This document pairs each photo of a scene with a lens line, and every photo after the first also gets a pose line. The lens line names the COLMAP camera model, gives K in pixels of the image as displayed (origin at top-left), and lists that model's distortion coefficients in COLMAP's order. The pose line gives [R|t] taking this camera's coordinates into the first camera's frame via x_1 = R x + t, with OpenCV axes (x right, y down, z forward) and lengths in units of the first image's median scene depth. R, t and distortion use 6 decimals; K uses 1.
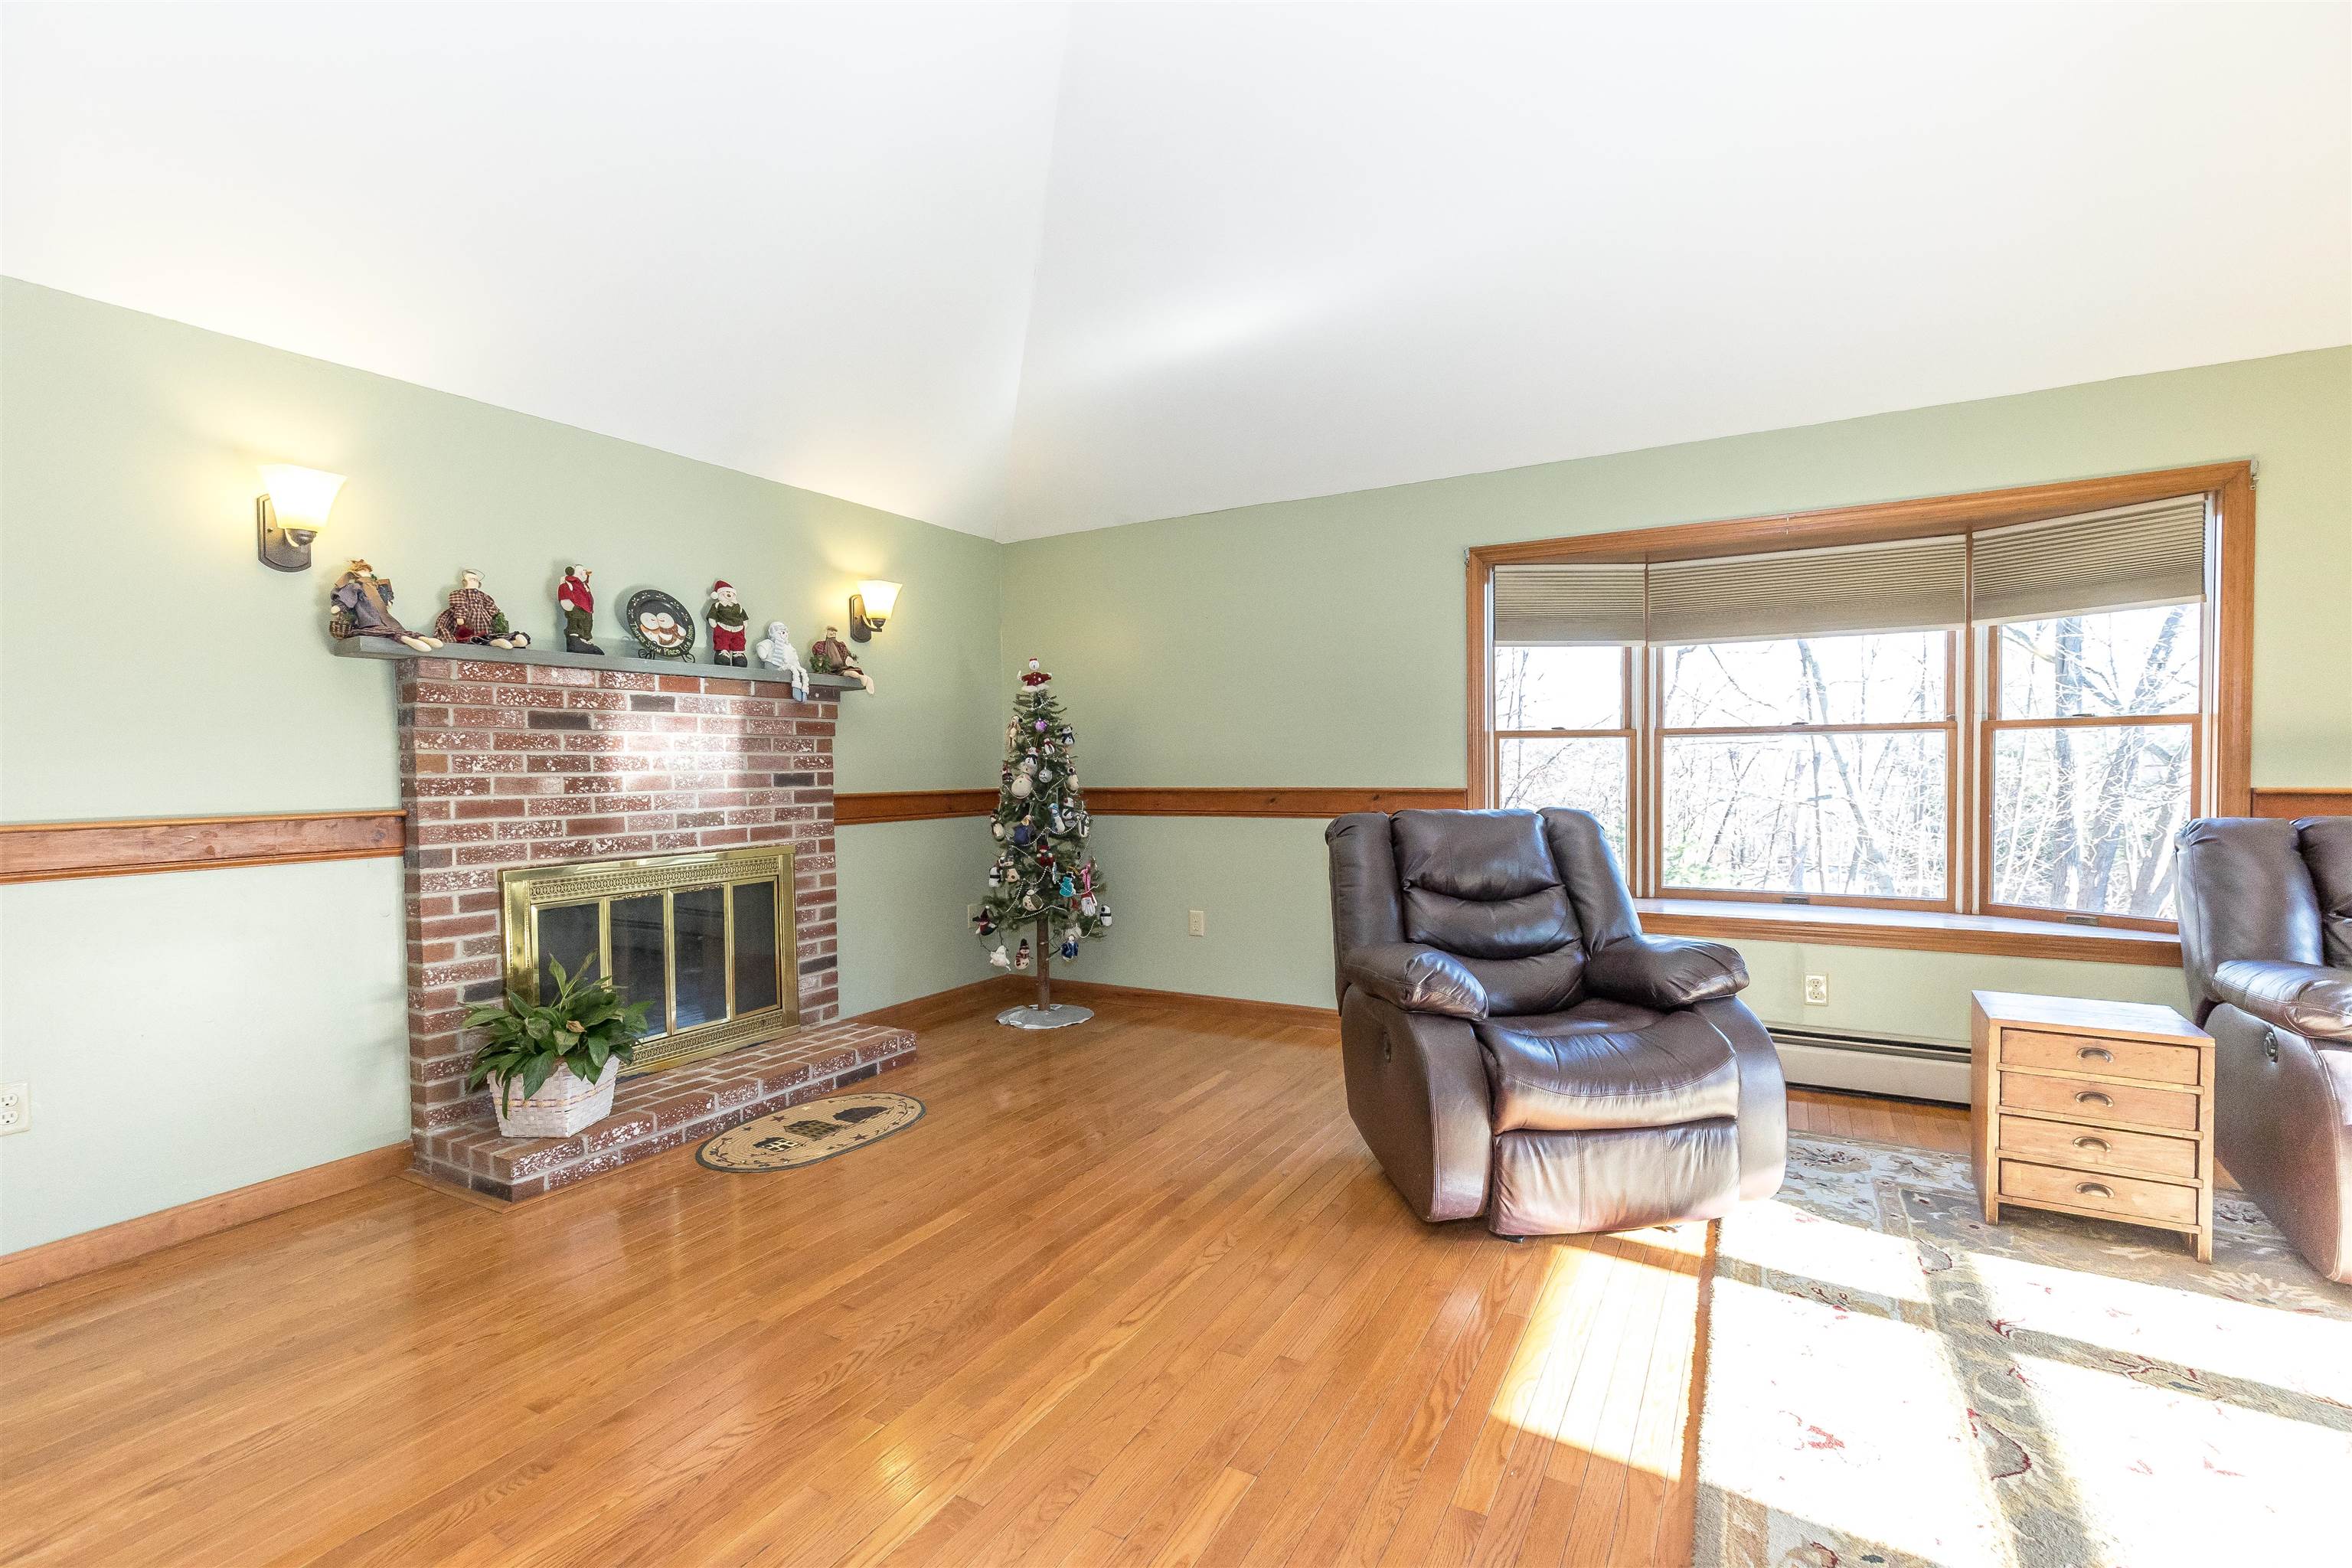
lens RADIAL K [[1066.2, 0, 1160.5], [0, 1066.2, 794.0], [0, 0, 1]] dist [0.013705, -0.003498]
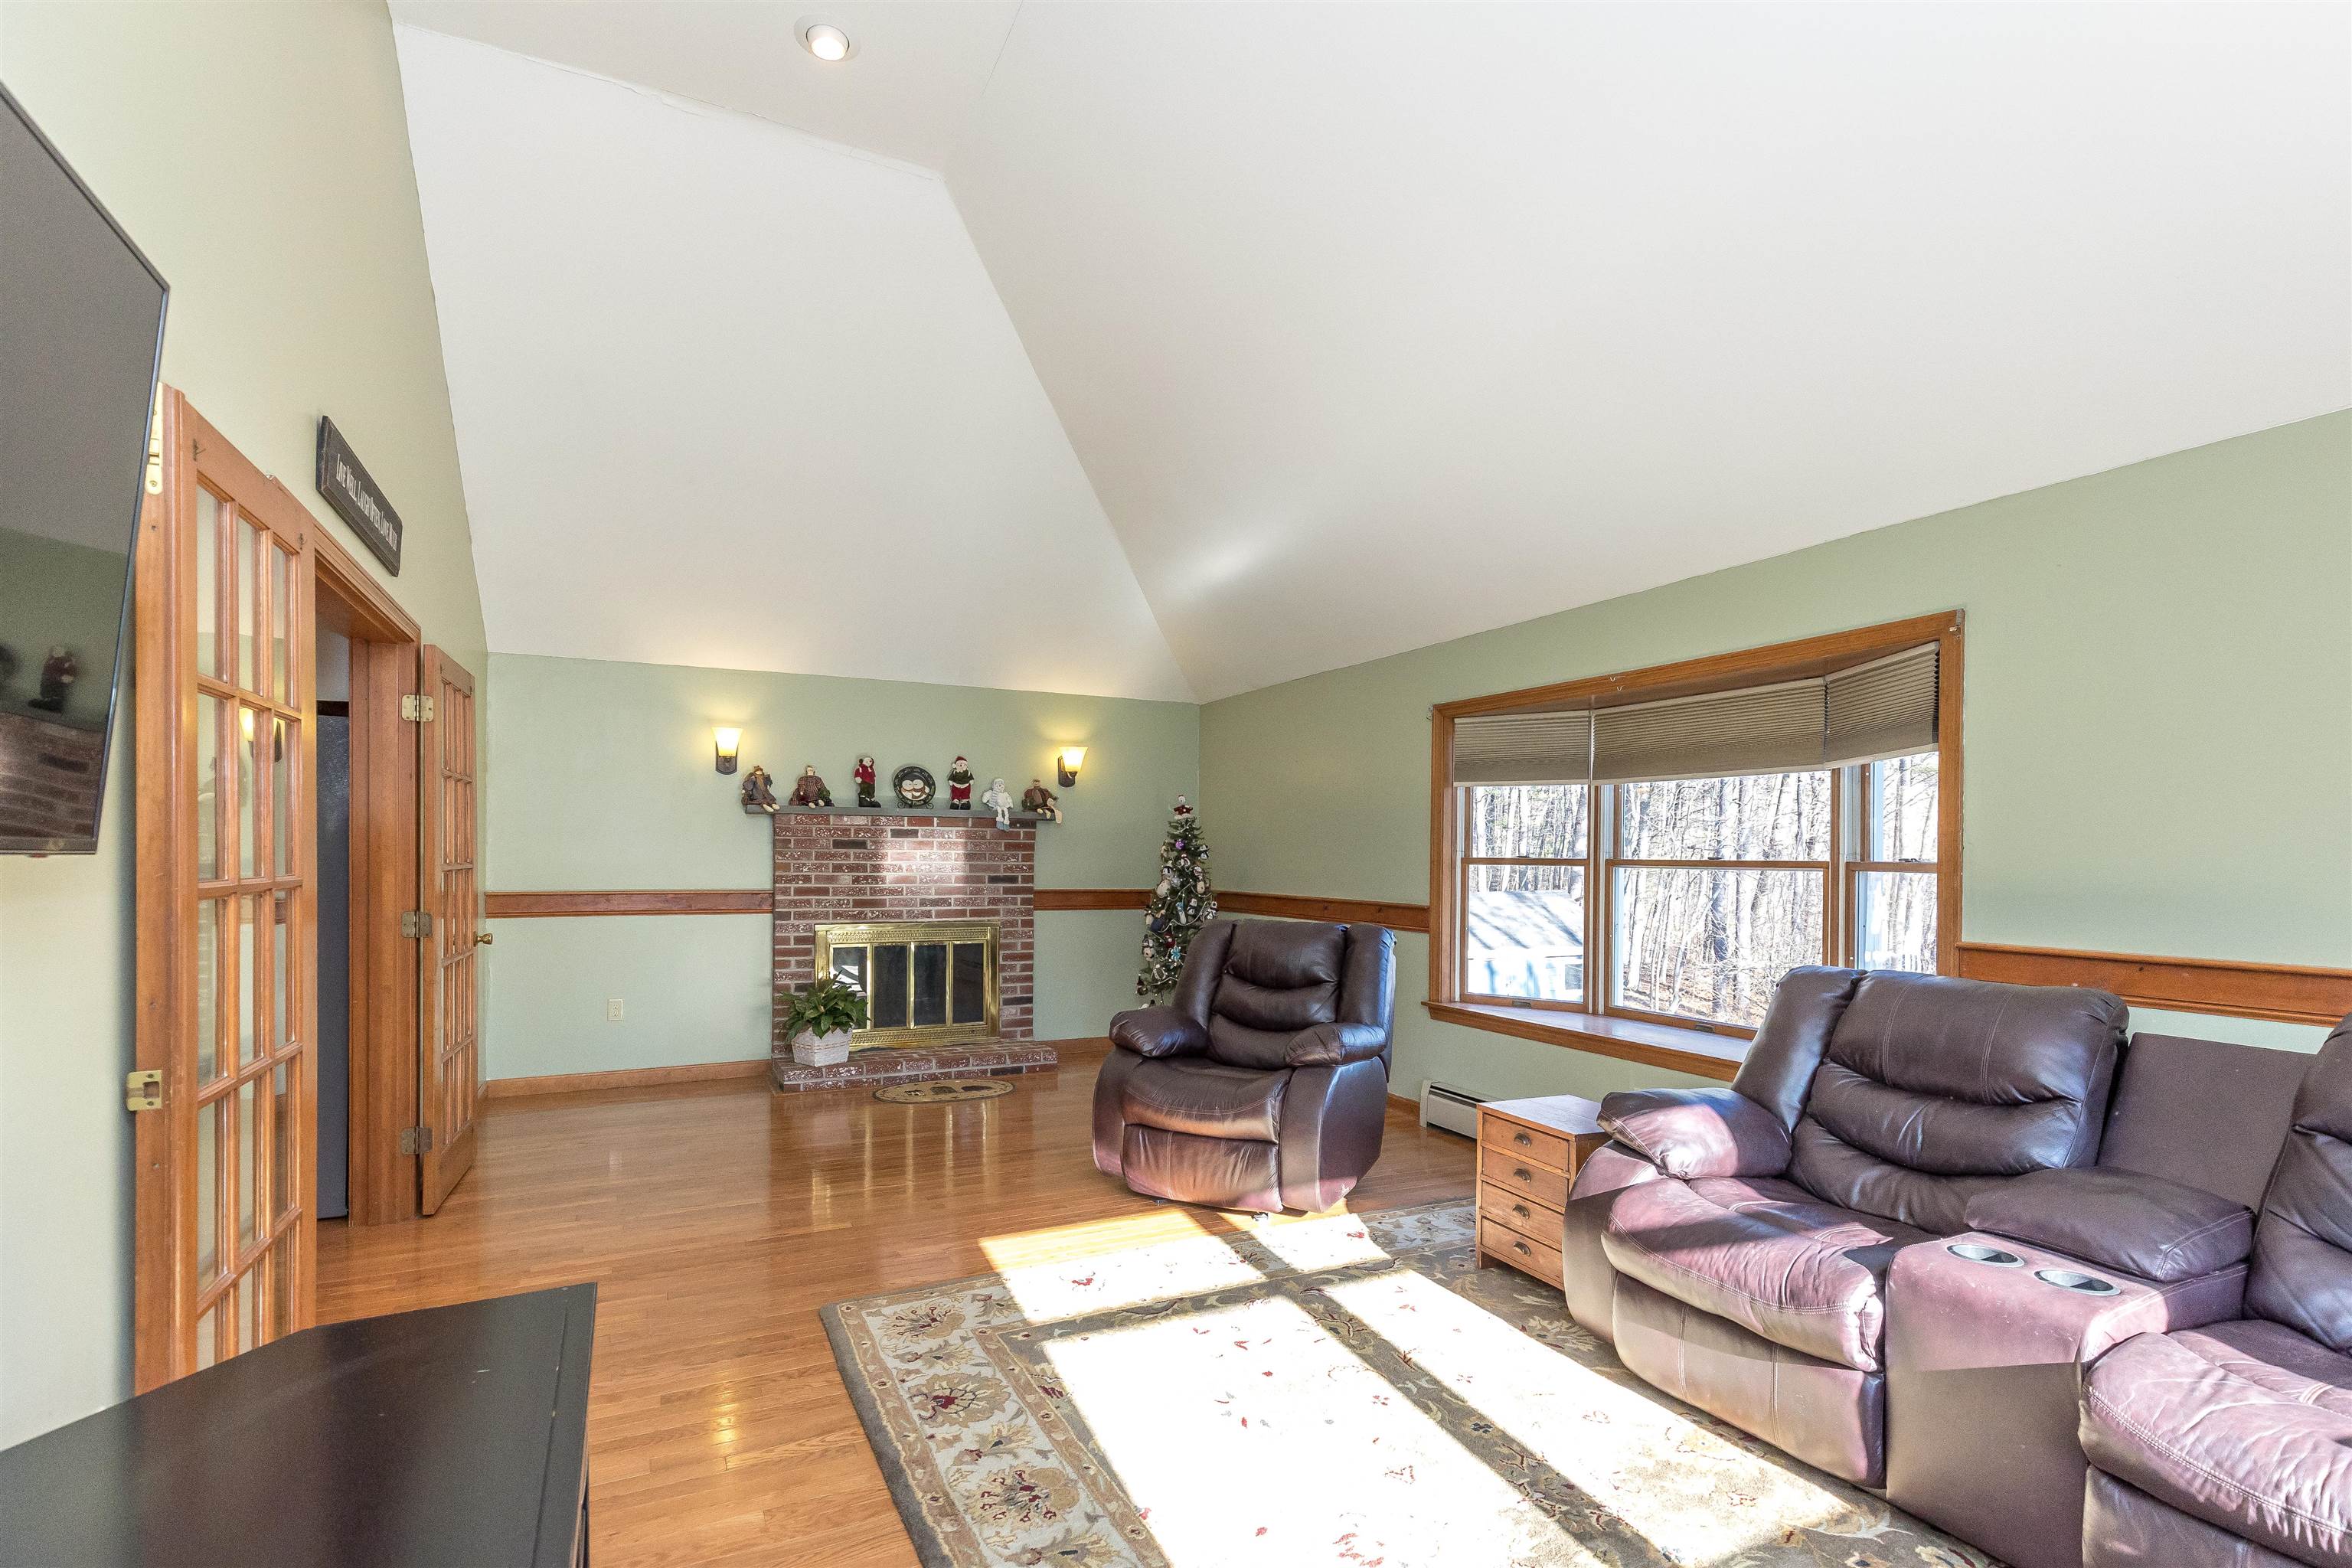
lens RADIAL K [[1066.2, 0, 1123.0], [0, 1066.2, 864.2], [0, 0, 1]] dist [0.013705, -0.003498]
pose [[0.818021, 0.025277, -0.574633, 0.809669], [-0.035333, 0.999355, -0.006339, -0.037486], [0.574102, 0.025489, 0.818387, -0.202735]]
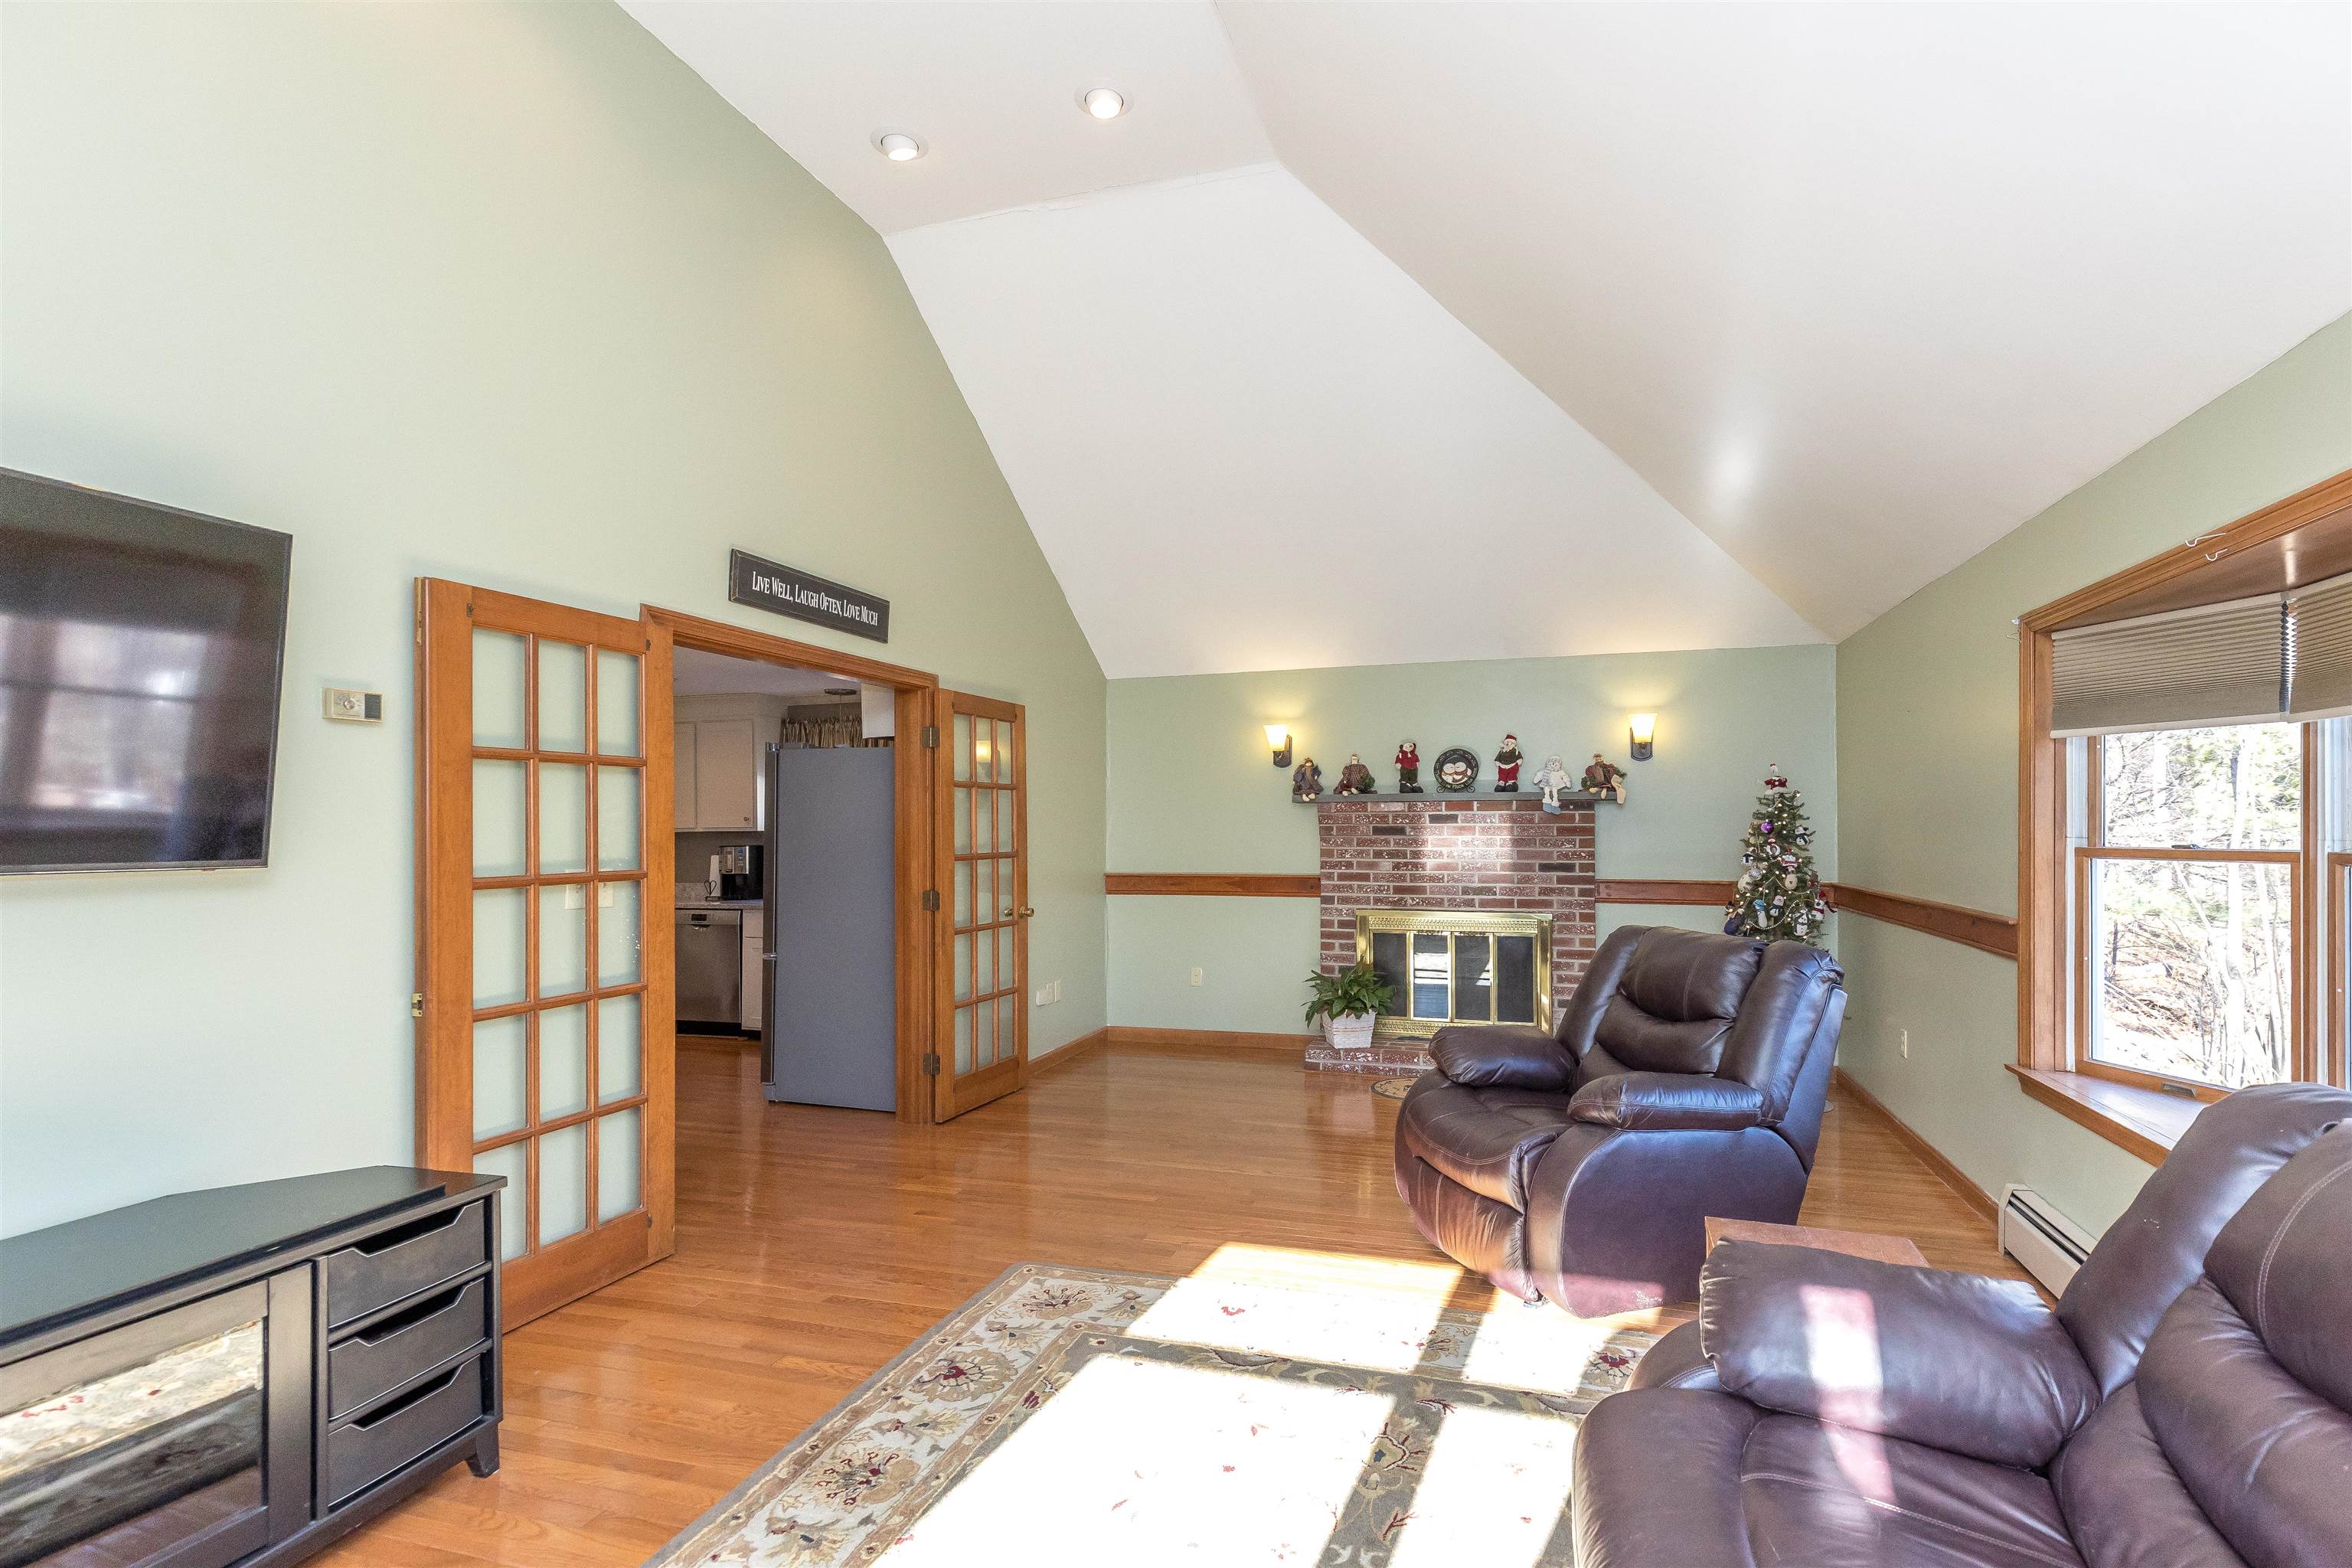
lens RADIAL K [[1066.2, 0, 1237.0], [0, 1066.2, 831.2], [0, 0, 1]] dist [0.013705, -0.003498]
pose [[0.244752, 0.016032, -0.969453, 1.069573], [-0.027913, 0.999565, 0.009483, -0.073257], [0.969184, 0.024740, 0.245093, 0.286423]]
